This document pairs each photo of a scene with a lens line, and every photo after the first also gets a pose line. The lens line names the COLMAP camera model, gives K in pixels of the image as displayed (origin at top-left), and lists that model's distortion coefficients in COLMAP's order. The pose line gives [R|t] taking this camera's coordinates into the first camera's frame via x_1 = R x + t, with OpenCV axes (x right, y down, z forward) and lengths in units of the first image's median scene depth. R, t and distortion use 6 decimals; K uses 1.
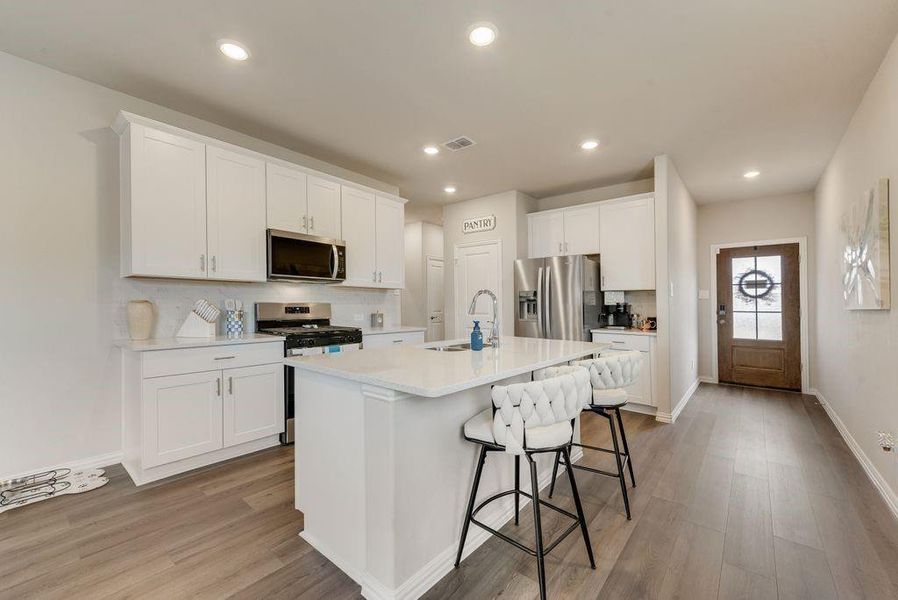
lens RADIAL K [[366.3, 0, 445.9], [0, 366.3, 300.6], [0, 0, 1]] dist [0.002798, -0.000384]
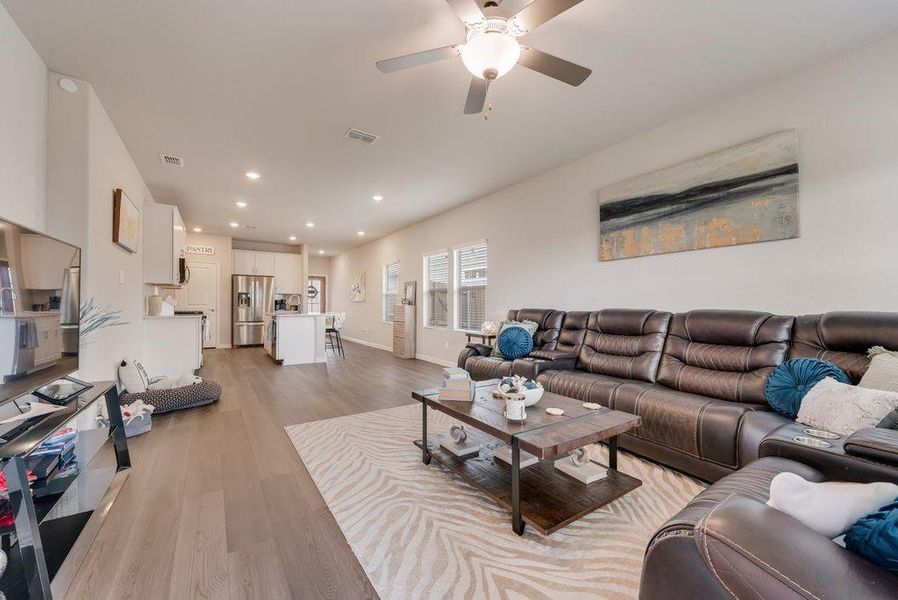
lens RADIAL K [[353.5, 0, 456.6], [0, 353.5, 302.9], [0, 0, 1]] dist [0.006547, -0.000609]
pose [[0.267341, -0.003284, 0.963597, -1.630643], [-0.011533, 0.999912, 0.006607, 0.002735], [-0.963533, -0.012880, 0.267279, -0.762440]]
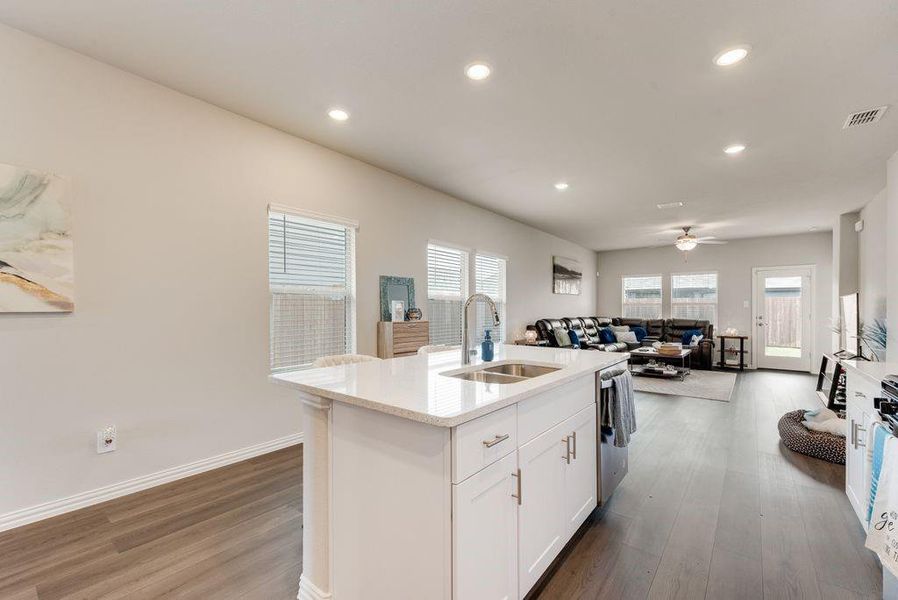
lens RADIAL K [[366.3, 0, 445.8], [0, 366.3, 308.7], [0, 0, 1]] dist [0.002798, -0.000384]
pose [[-0.999920, -0.011548, -0.005078, 0.111700], [-0.011461, 0.999792, -0.016868, 0.012226], [0.005272, -0.016808, -0.999845, 1.182205]]
